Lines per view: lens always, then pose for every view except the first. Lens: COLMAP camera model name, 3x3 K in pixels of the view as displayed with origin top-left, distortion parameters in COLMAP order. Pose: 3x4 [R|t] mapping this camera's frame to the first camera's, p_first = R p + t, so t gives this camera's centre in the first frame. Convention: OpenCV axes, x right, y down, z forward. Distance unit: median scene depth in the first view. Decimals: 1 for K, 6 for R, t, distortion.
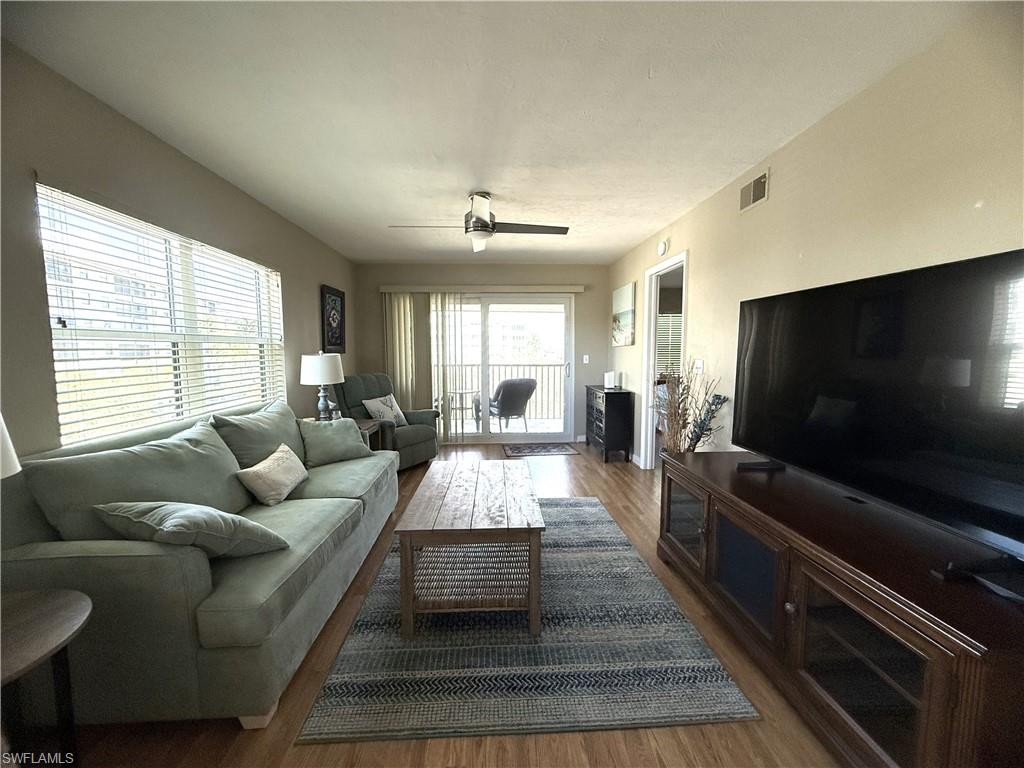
lens RADIAL K [[408.8, 0, 511.0], [0, 408.8, 385.4], [0, 0, 1]] dist [-0.000302, -0.000819]
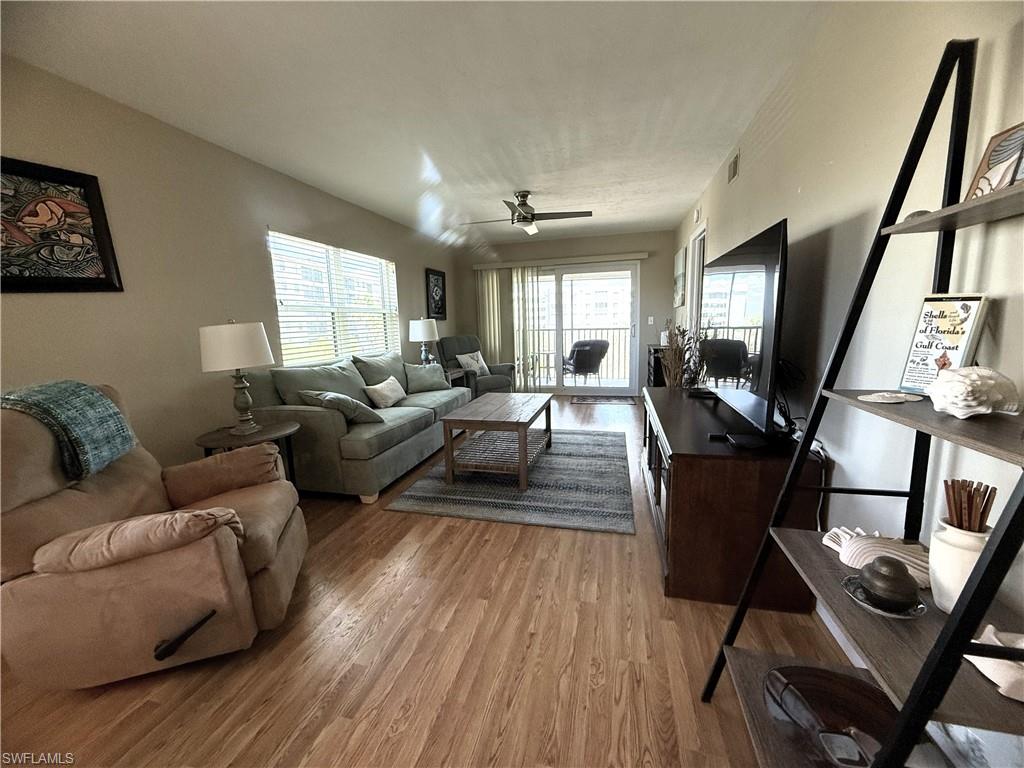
lens RADIAL K [[408.8, 0, 510.0], [0, 408.8, 386.0], [0, 0, 1]] dist [-0.000302, -0.000819]
pose [[0.953554, 0.023646, -0.300293, 0.259418], [-0.001414, 0.997254, 0.074037, 0.048430], [0.301219, -0.070174, 0.950969, -0.268944]]
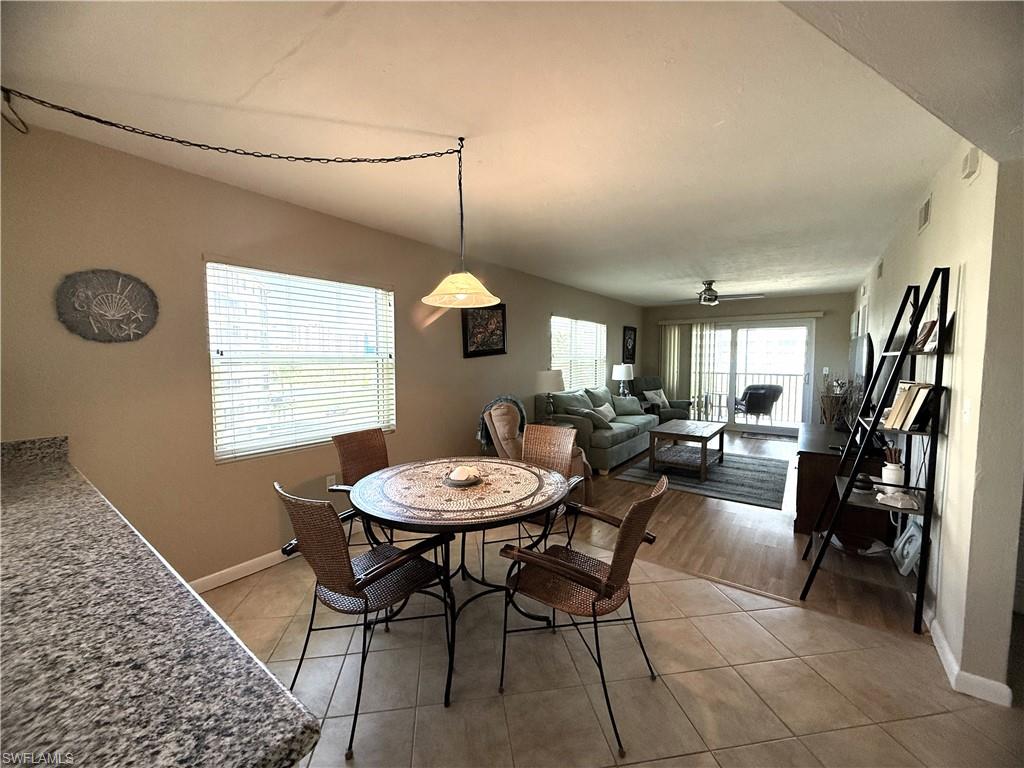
lens RADIAL K [[408.8, 0, 508.5], [0, 408.8, 383.0], [0, 0, 1]] dist [-0.000302, -0.000819]
pose [[0.773236, 0.043131, -0.632650, 0.371538], [-0.058126, 0.998305, -0.002983, 0.051885], [0.631449, 0.039080, 0.774432, -0.900988]]
